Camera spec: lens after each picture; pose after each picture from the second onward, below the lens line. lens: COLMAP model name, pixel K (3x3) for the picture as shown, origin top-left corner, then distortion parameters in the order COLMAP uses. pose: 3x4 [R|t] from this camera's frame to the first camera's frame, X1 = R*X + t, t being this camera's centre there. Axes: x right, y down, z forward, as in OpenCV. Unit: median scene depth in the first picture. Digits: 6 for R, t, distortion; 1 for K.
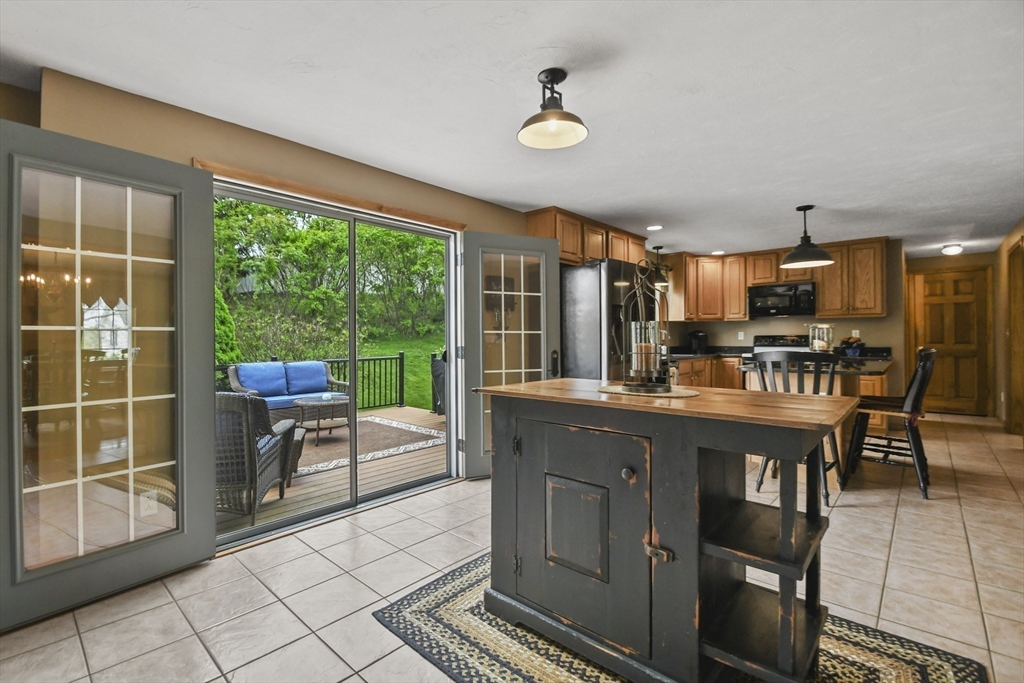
lens RADIAL K [[456.4, 0, 517.1], [0, 456.4, 339.0], [0, 0, 1]] dist [0.009814, -0.001018]
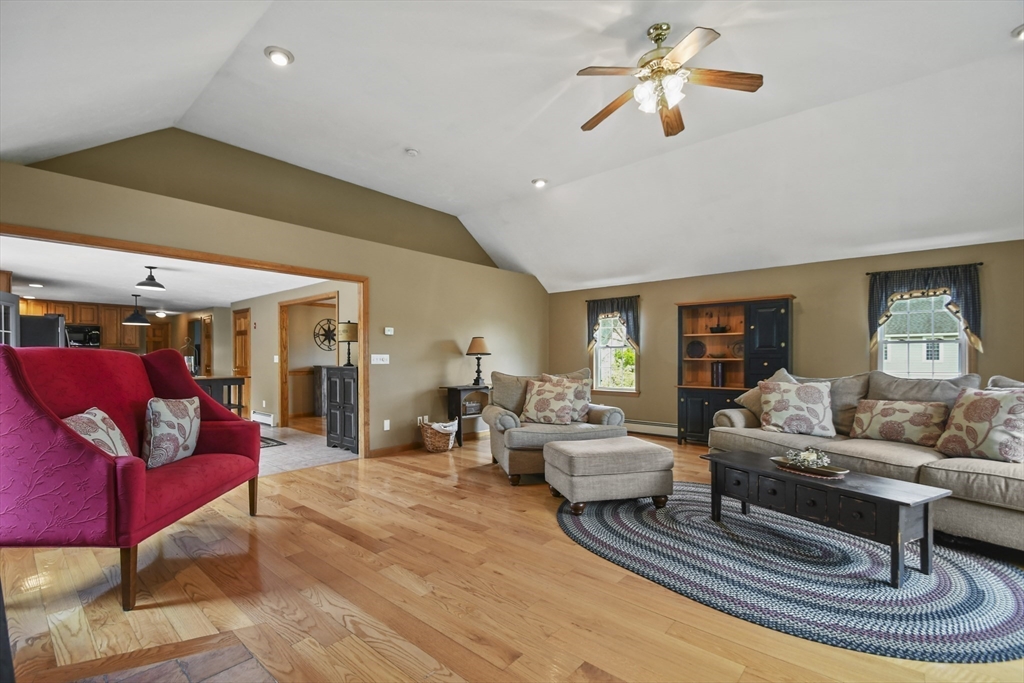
lens RADIAL K [[456.4, 0, 510.2], [0, 456.4, 351.0], [0, 0, 1]] dist [0.009814, -0.001018]
pose [[-0.022156, 0.020677, 0.999541, -0.906656], [-0.000316, 0.999786, -0.020689, -0.002363], [-0.999754, -0.000775, -0.022145, -0.368918]]
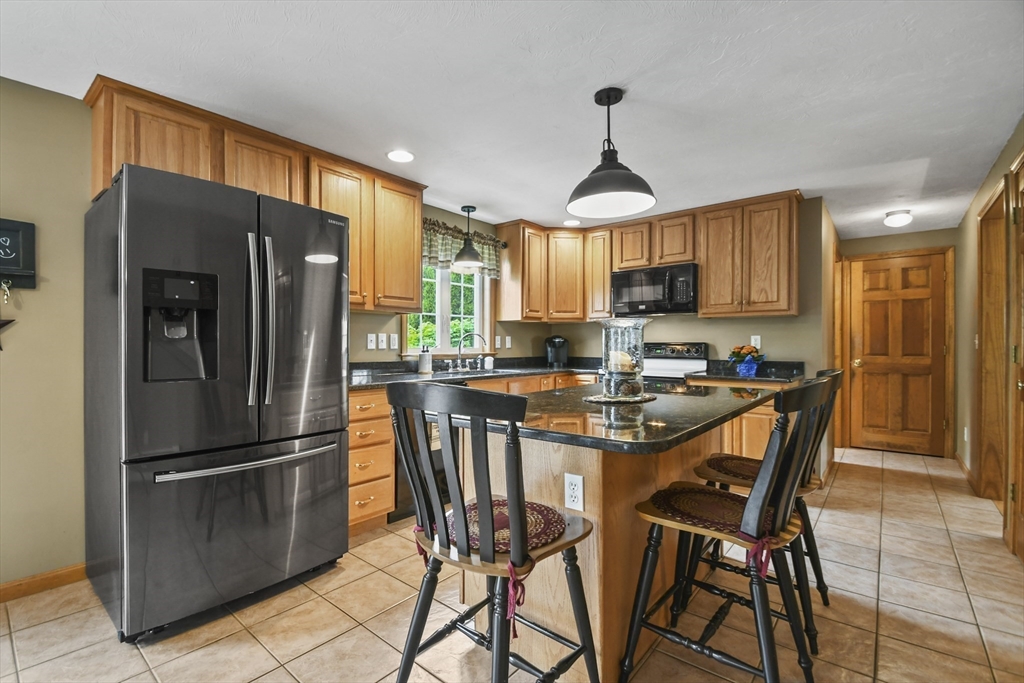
lens RADIAL K [[456.4, 0, 503.5], [0, 456.4, 347.6], [0, 0, 1]] dist [0.009814, -0.001018]
pose [[0.999512, 0.007466, 0.030332, 0.321077], [-0.007637, 0.999956, 0.005512, -0.002455], [-0.030289, -0.005741, 0.999525, 0.315137]]
